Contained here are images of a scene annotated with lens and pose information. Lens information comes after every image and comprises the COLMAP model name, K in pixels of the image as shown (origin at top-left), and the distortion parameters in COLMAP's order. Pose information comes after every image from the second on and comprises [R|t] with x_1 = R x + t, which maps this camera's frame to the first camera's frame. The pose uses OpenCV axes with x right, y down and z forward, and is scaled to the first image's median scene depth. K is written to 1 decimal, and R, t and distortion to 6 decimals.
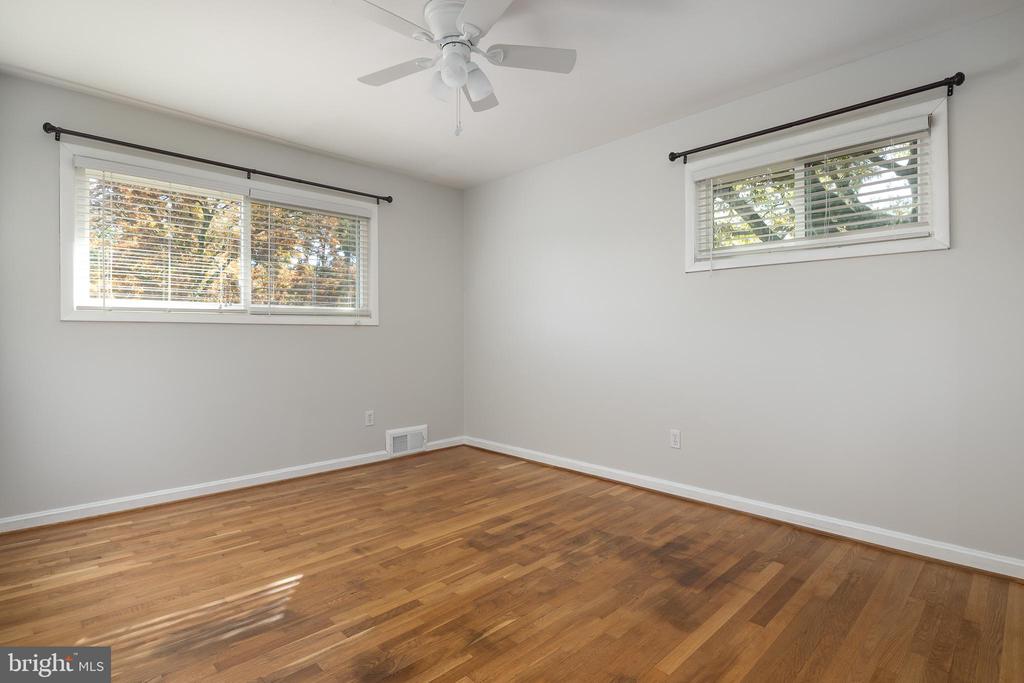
lens RADIAL K [[514.4, 0, 513.9], [0, 514.4, 326.5], [0, 0, 1]] dist [-0.001280, -0.000040]
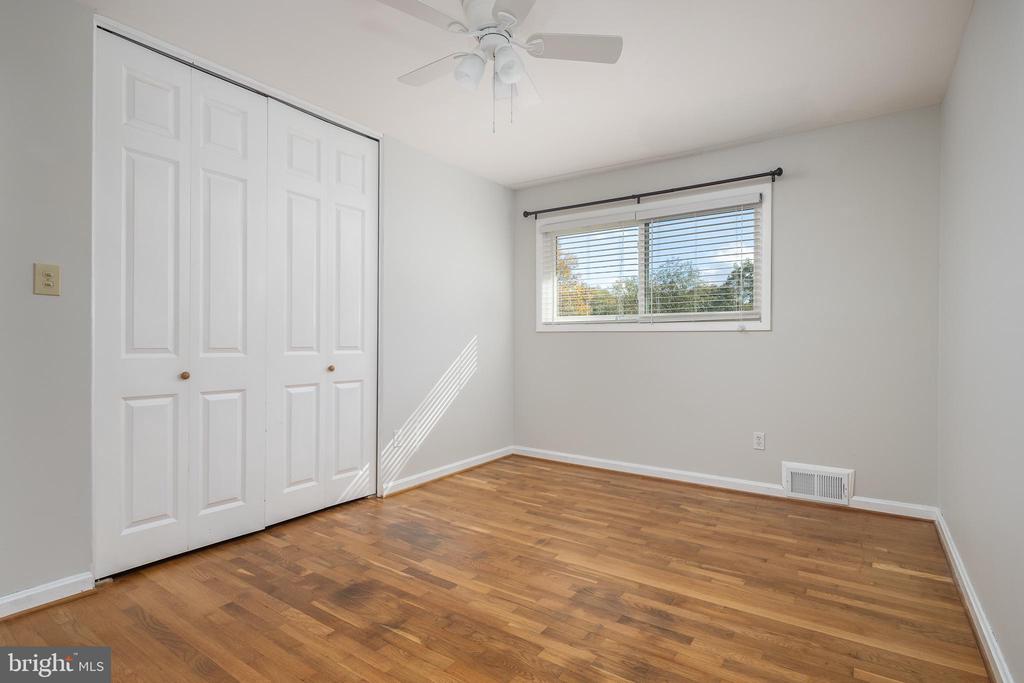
lens RADIAL K [[490.3, 0, 532.9], [0, 490.3, 342.4], [0, 0, 1]] dist [0.000983, -0.000148]
pose [[0.211616, 0.008030, -0.977320, 0.606125], [0.013227, 0.999851, 0.011080, 0.004061], [0.977263, -0.015272, 0.211479, 0.665763]]
